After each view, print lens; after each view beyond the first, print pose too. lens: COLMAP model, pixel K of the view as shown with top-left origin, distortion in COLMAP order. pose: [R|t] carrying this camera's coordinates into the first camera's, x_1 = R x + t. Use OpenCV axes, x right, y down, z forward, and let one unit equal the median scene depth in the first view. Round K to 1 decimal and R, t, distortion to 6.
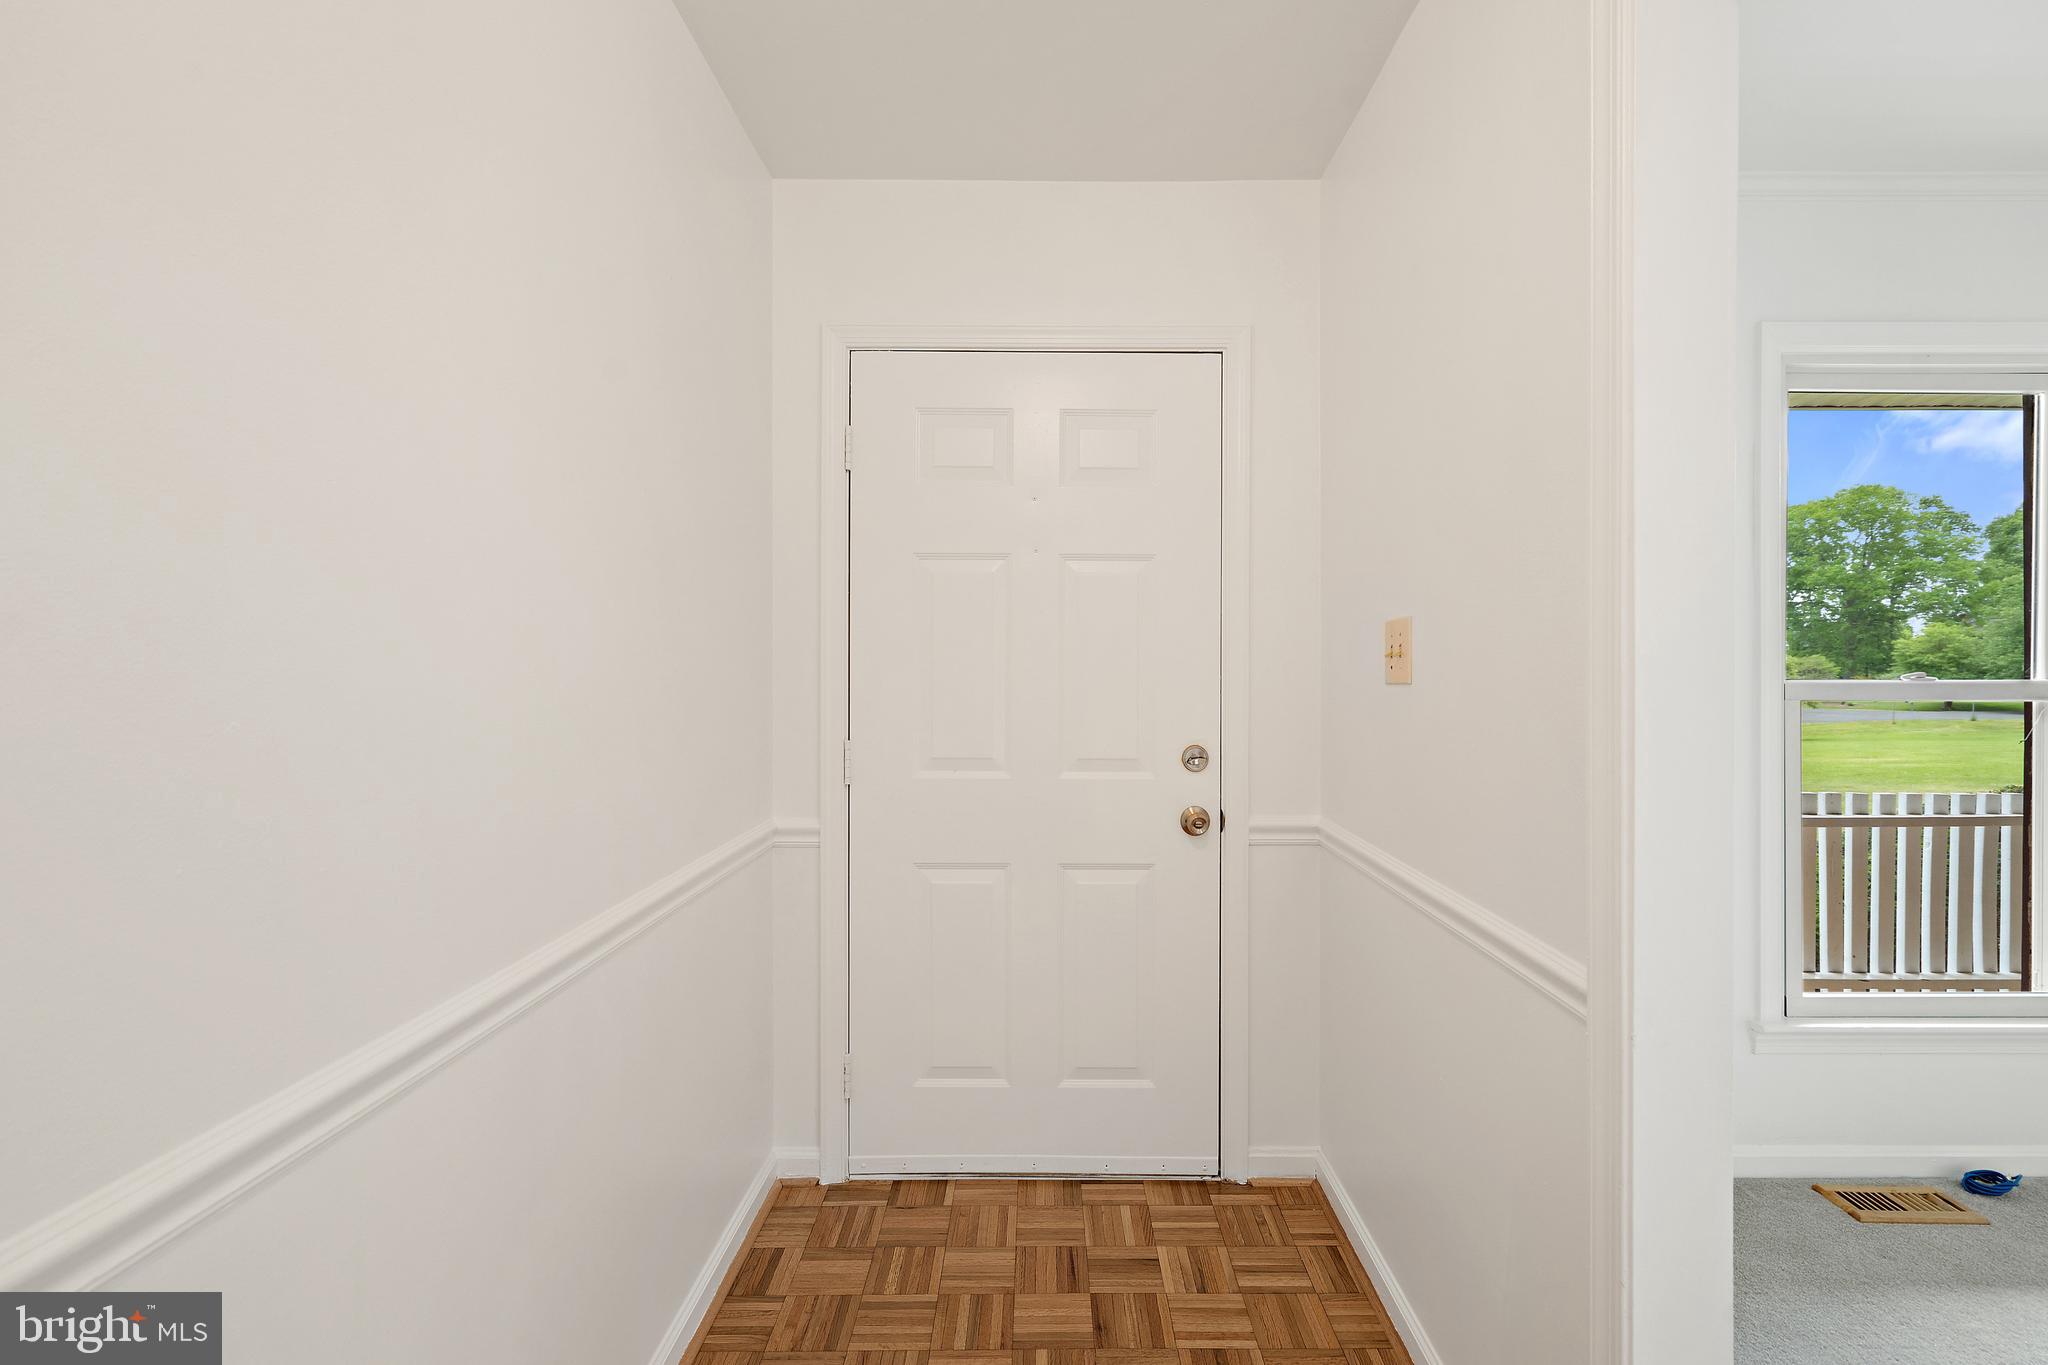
lens RADIAL K [[947.8, 0, 1026.0], [0, 947.8, 678.8], [0, 0, 1]] dist [-0.004116, 0.000286]
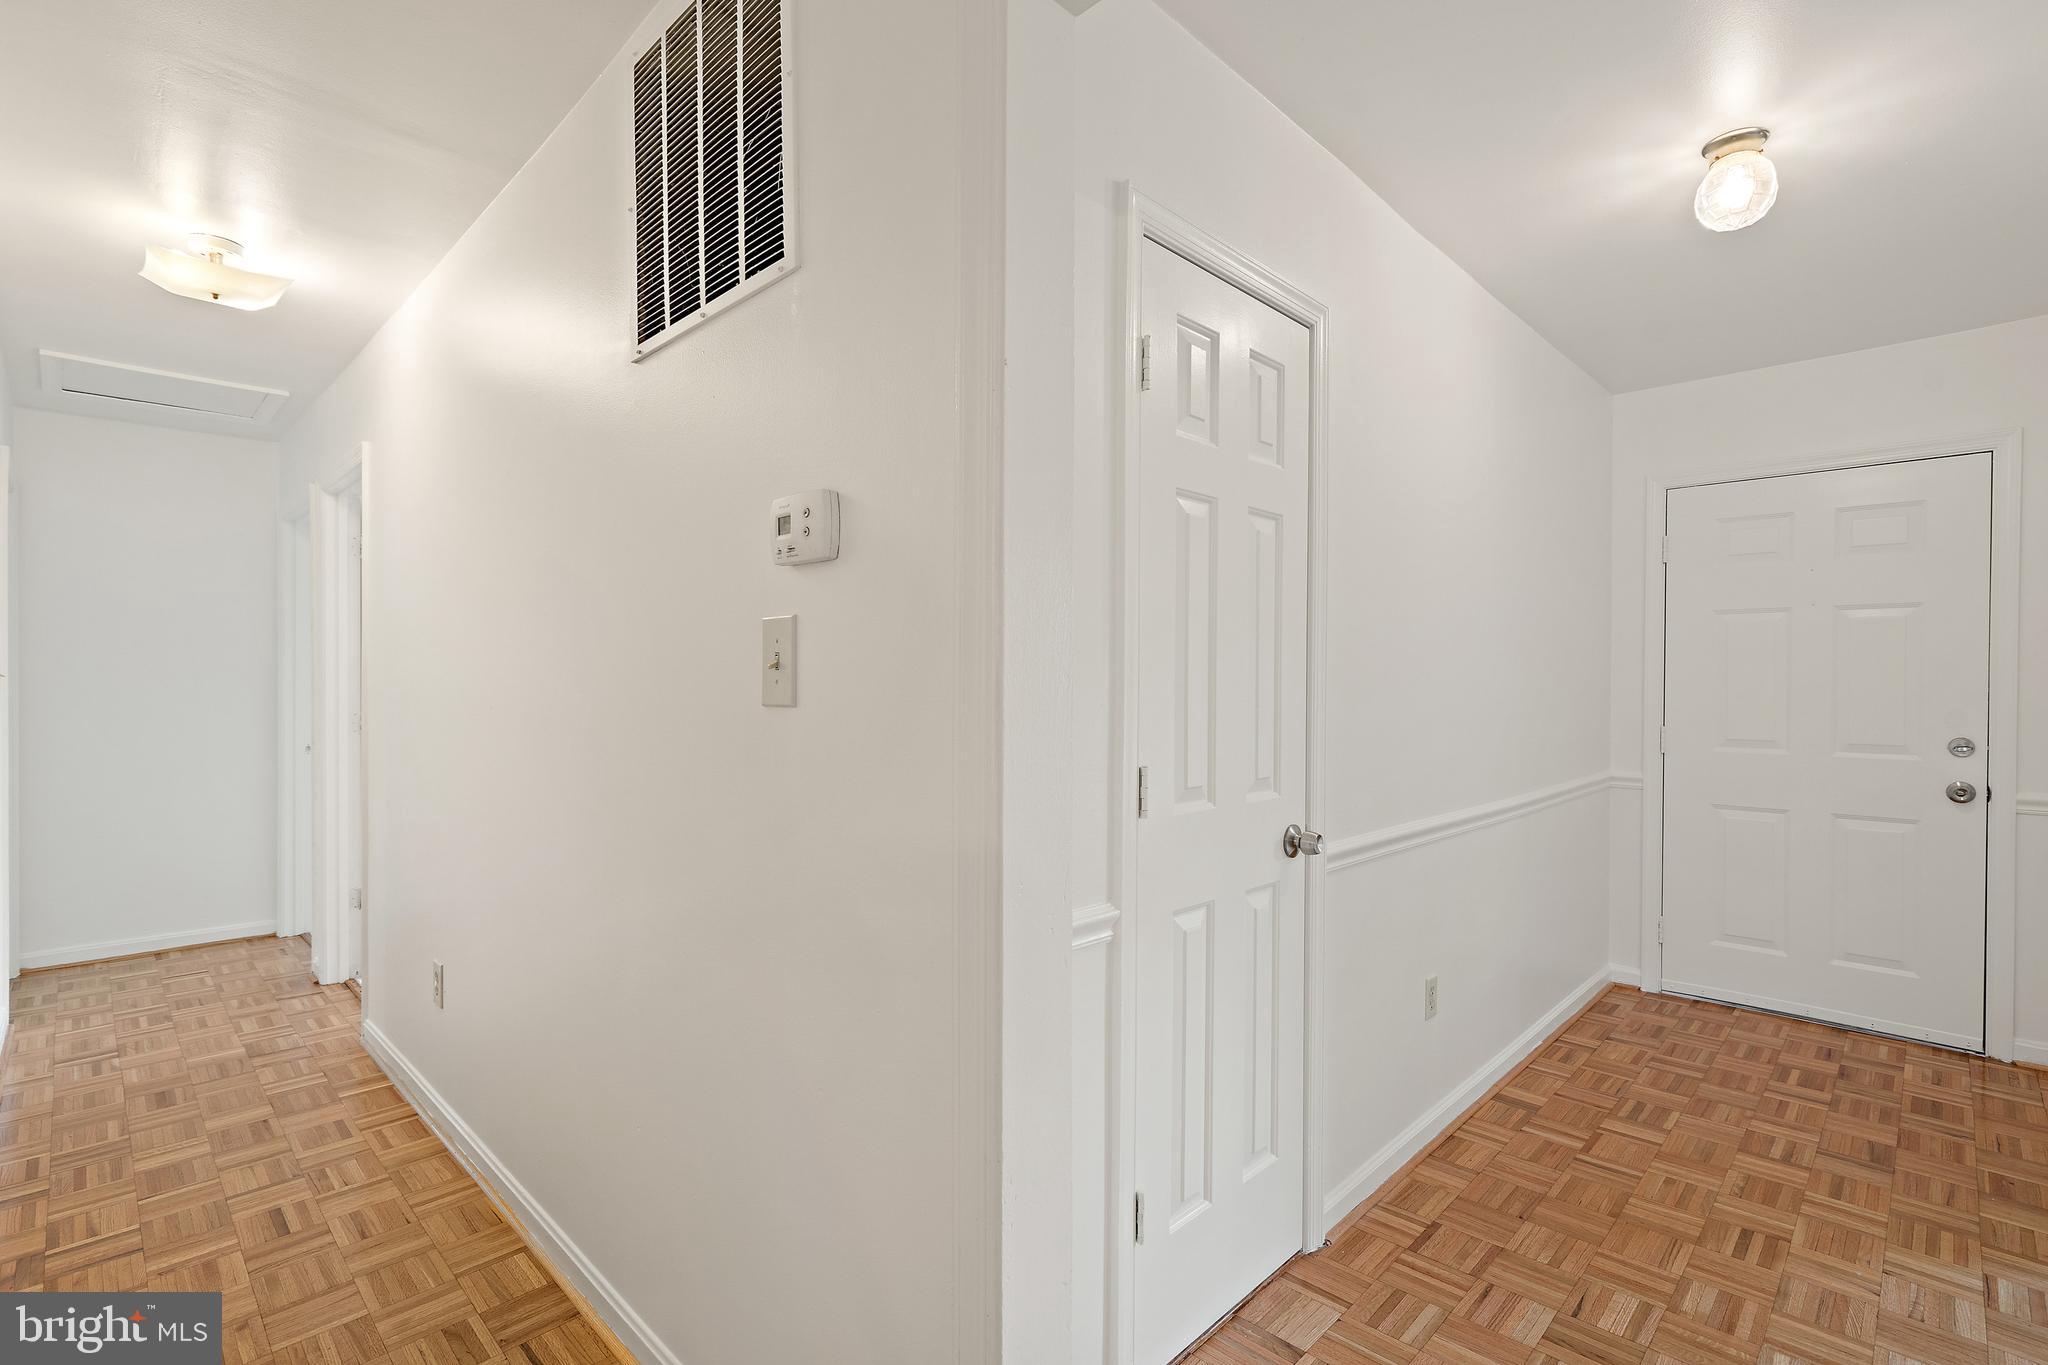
lens RADIAL K [[947.8, 0, 1008.3], [0, 947.8, 690.2], [0, 0, 1]] dist [-0.004116, 0.000286]
pose [[0.720183, 0.006150, -0.693757, 0.134403], [-0.005995, 0.999979, 0.002642, 0.004677], [0.693758, 0.002256, 0.720204, -0.984606]]
